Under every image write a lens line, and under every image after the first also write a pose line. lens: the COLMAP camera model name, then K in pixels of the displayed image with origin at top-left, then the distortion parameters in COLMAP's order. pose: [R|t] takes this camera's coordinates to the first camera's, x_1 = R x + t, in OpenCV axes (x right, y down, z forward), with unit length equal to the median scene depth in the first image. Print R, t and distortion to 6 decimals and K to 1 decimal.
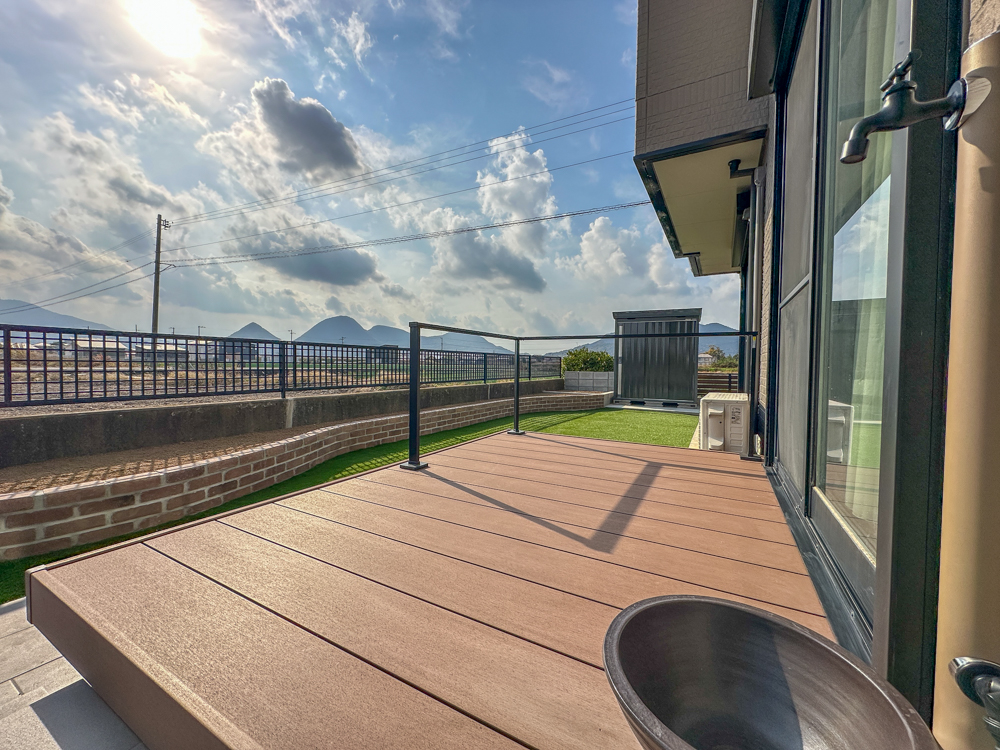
lens RADIAL K [[398.5, 0, 501.2], [0, 398.5, 418.3], [0, 0, 1]] dist [-0.000087, 0.000177]
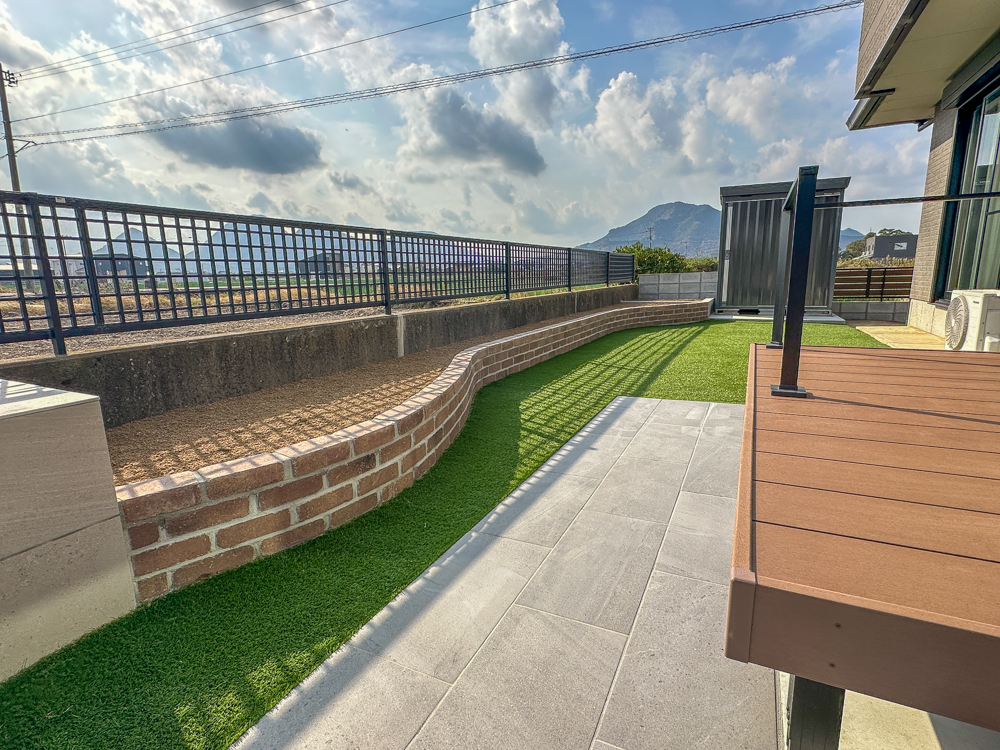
lens RADIAL K [[511.2, 0, 494.6], [0, 511.2, 375.6], [0, 0, 1]] dist [-0.002351, -0.001391]
pose [[0.998716, -0.040577, 0.030325, -0.060807], [0.038642, 0.997335, 0.061878, 0.001337], [-0.032755, -0.060627, 0.997623, 0.011988]]
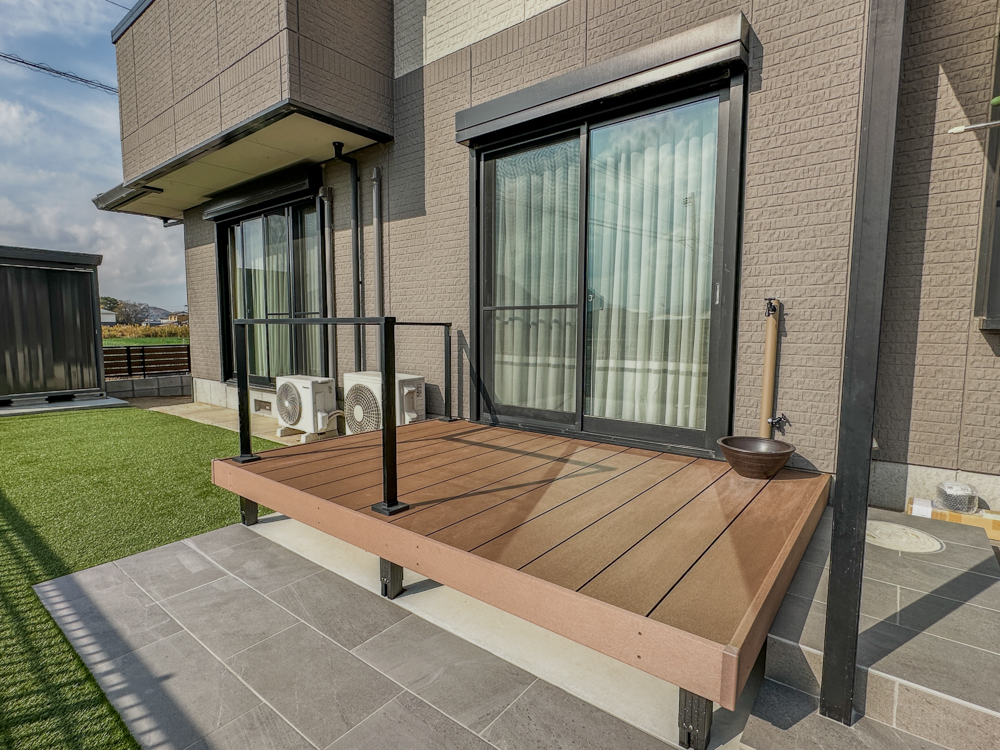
lens RADIAL K [[511.2, 0, 494.6], [0, 511.2, 375.6], [0, 0, 1]] dist [-0.002351, -0.001391]
pose [[0.167281, -0.103419, 0.980470, -0.091086], [0.130726, 0.988029, 0.081912, -0.015156], [-0.977204, 0.114471, 0.178798, 0.048447]]
